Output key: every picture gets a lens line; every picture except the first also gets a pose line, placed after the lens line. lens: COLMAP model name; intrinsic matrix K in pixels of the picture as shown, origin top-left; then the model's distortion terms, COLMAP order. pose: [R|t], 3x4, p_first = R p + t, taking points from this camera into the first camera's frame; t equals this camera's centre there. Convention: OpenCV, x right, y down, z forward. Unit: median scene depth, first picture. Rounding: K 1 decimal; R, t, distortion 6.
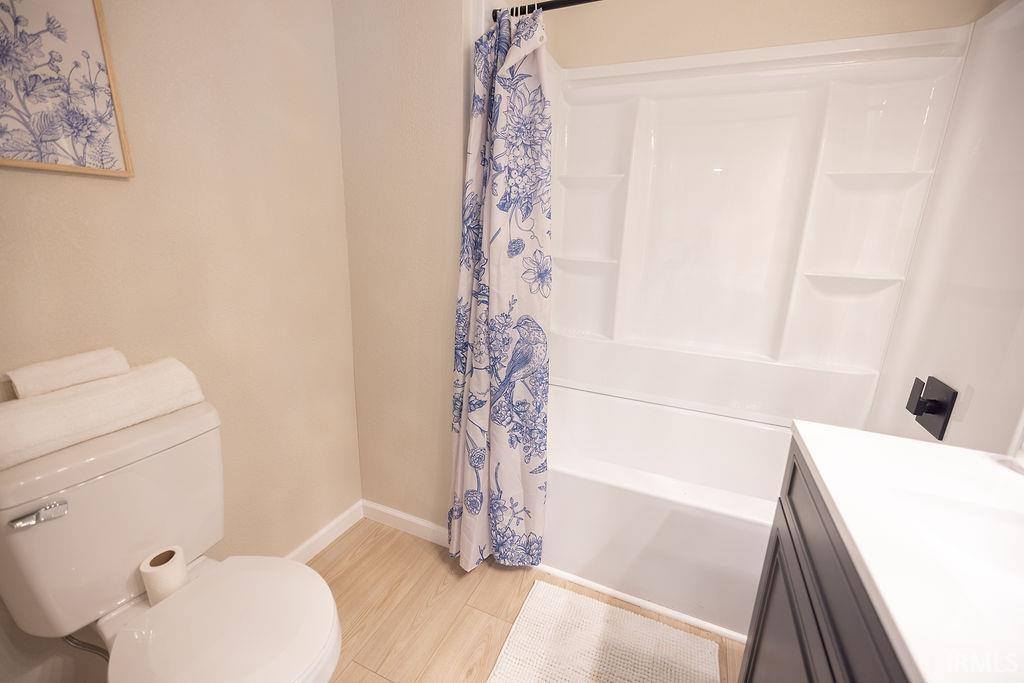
lens RADIAL K [[431.9, 0, 512.8], [0, 431.9, 337.8], [0, 0, 1]] dist [0.001160, 0.000666]
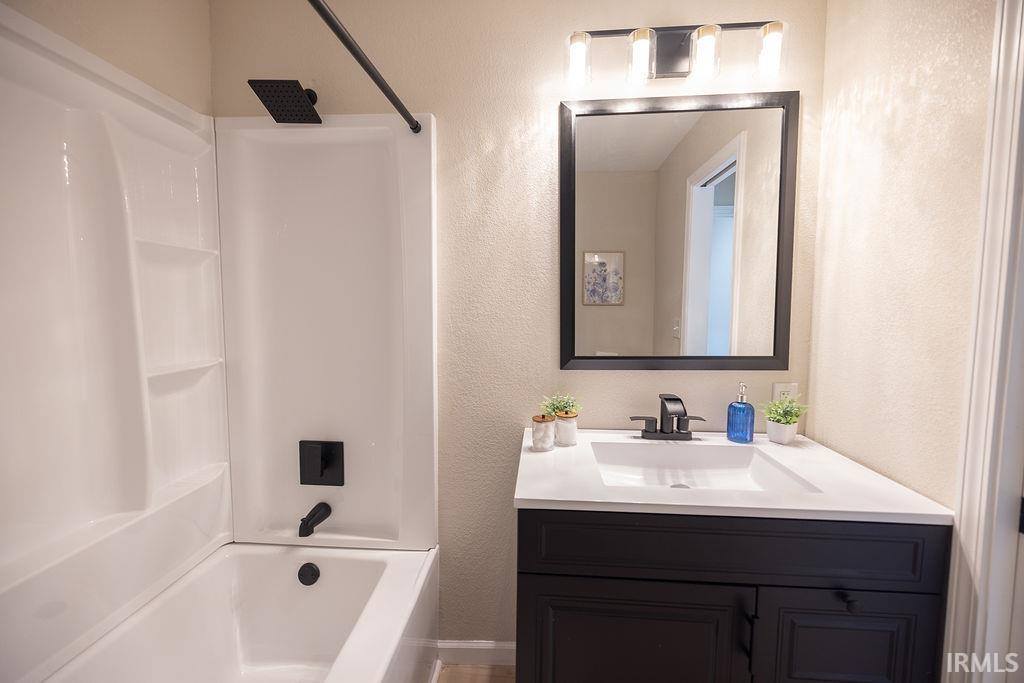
lens RADIAL K [[431.9, 0, 512.8], [0, 431.9, 337.8], [0, 0, 1]] dist [0.001160, 0.000666]
pose [[-0.320875, -0.090667, 0.942772, -0.168584], [0.240825, 0.954881, 0.173797, -0.191574], [-0.915993, 0.282810, -0.284562, 0.664066]]
